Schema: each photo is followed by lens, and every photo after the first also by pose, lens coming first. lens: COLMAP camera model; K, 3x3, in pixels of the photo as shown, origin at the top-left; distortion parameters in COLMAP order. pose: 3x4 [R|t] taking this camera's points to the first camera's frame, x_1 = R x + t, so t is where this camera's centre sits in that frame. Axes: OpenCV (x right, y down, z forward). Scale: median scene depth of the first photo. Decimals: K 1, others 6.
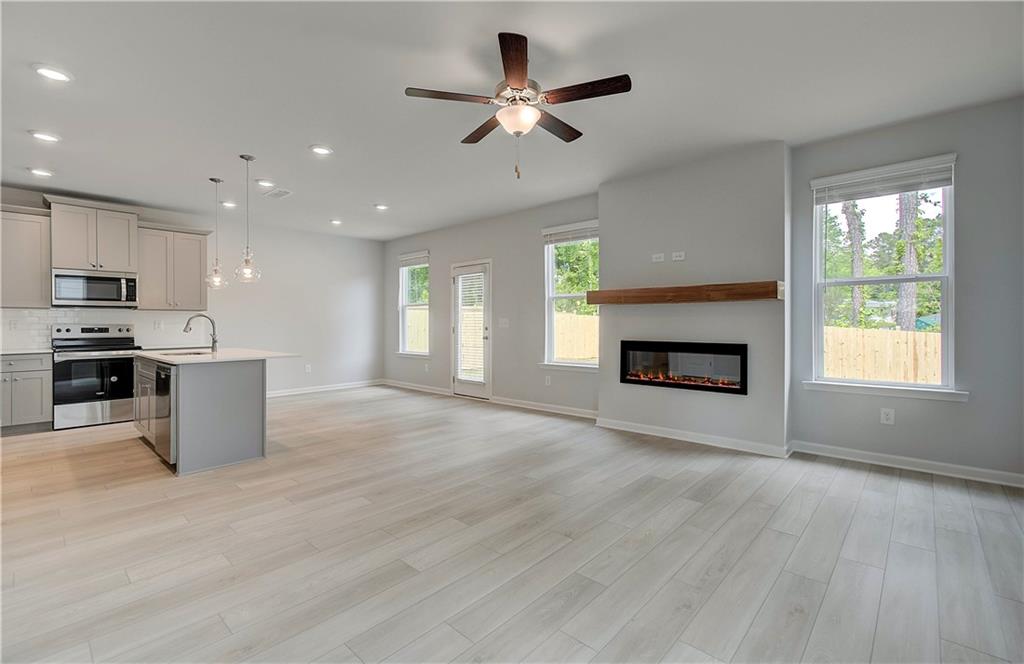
lens RADIAL K [[453.8, 0, 508.0], [0, 453.8, 320.6], [0, 0, 1]] dist [-0.011956, 0.008009]
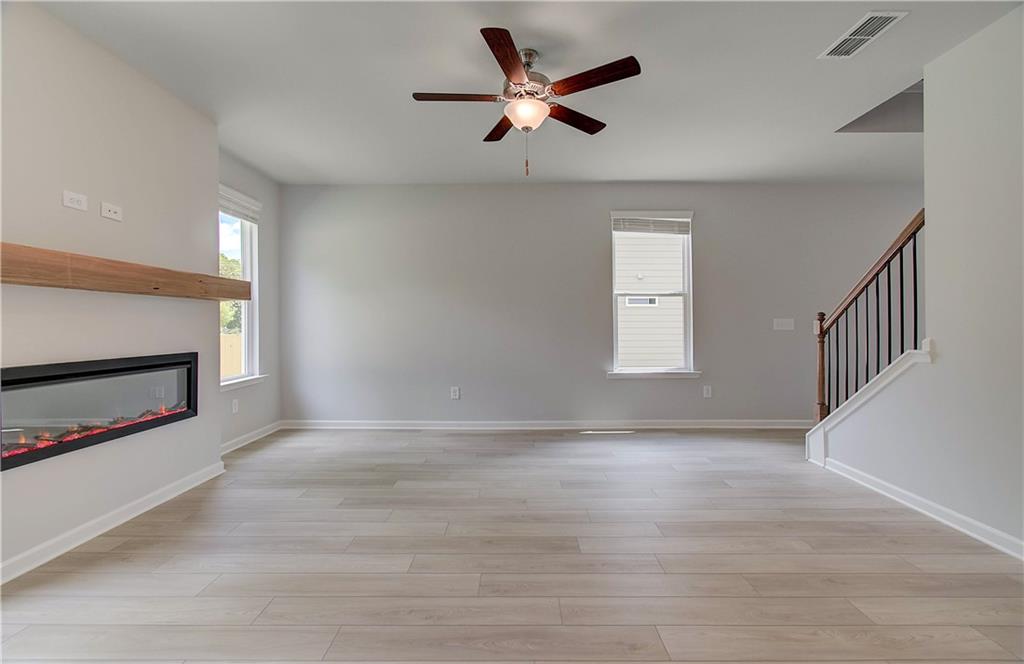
lens RADIAL K [[443.9, 0, 514.7], [0, 443.9, 323.4], [0, 0, 1]] dist [-0.005940, 0.003780]
pose [[-0.674906, 0.006247, 0.737878, -0.381888], [0.002274, 0.999977, -0.006387, 0.005695], [-0.737901, -0.002633, -0.674904, 0.964330]]
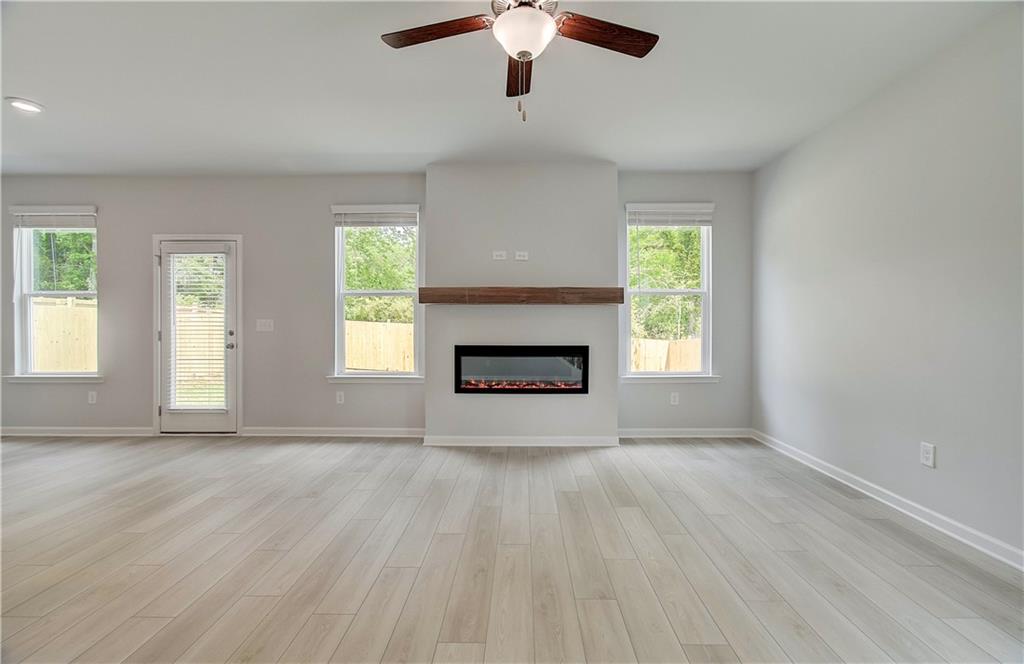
lens RADIAL K [[443.9, 0, 517.3], [0, 443.9, 327.6], [0, 0, 1]] dist [-0.005940, 0.003780]
pose [[0.740537, 0.001213, 0.672014, -0.260537], [-0.005913, 0.999971, 0.004711, 0.005147], [-0.671989, -0.007463, 0.740523, 0.287527]]
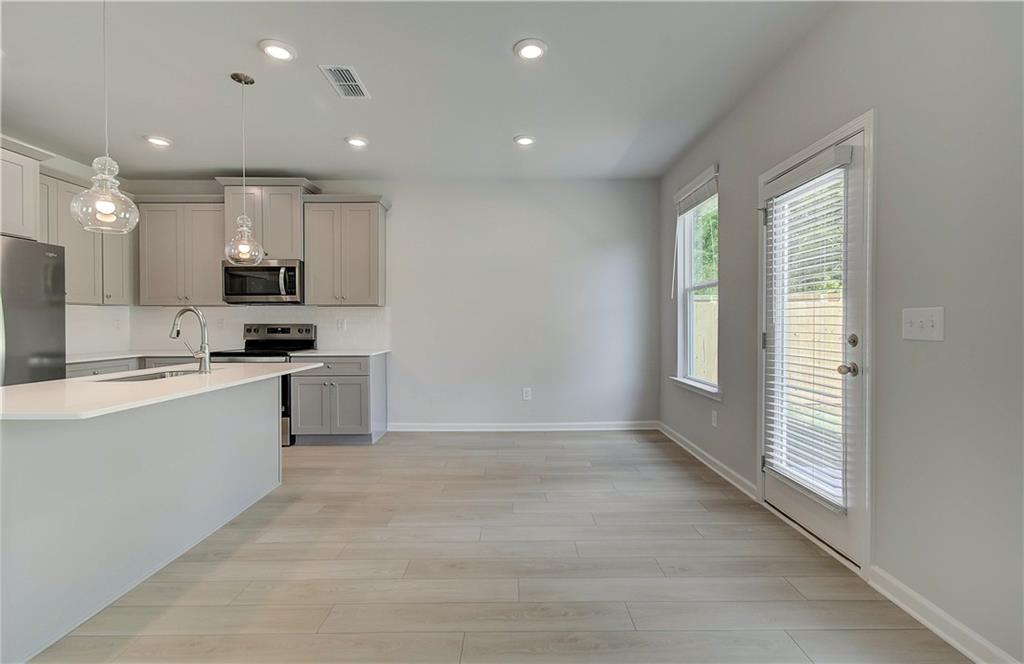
lens RADIAL K [[453.8, 0, 514.8], [0, 453.8, 325.0], [0, 0, 1]] dist [-0.011956, 0.008009]
pose [[0.678672, 0.005155, -0.734424, 0.033658], [0.004282, 0.999931, 0.010976, 0.003663], [0.734429, -0.010594, 0.678603, 0.893381]]
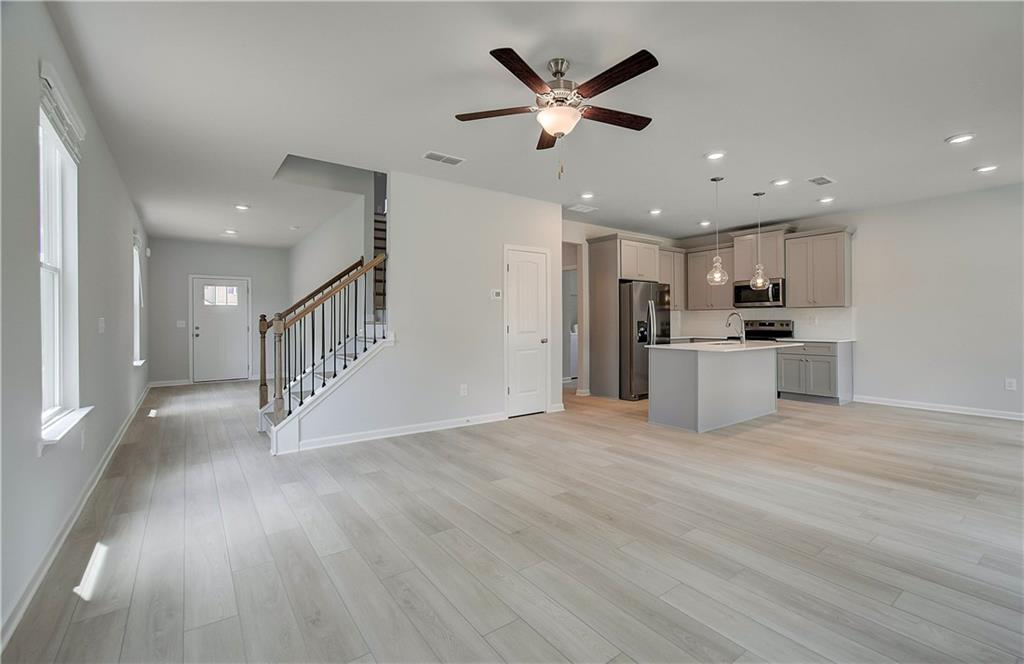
lens RADIAL K [[443.9, 0, 514.2], [0, 443.9, 318.6], [0, 0, 1]] dist [-0.005940, 0.003780]
pose [[-0.191690, -0.000849, -0.981455, 0.588996], [0.011343, 0.999931, -0.003080, -0.000107], [0.981390, -0.011723, -0.191667, 0.632939]]
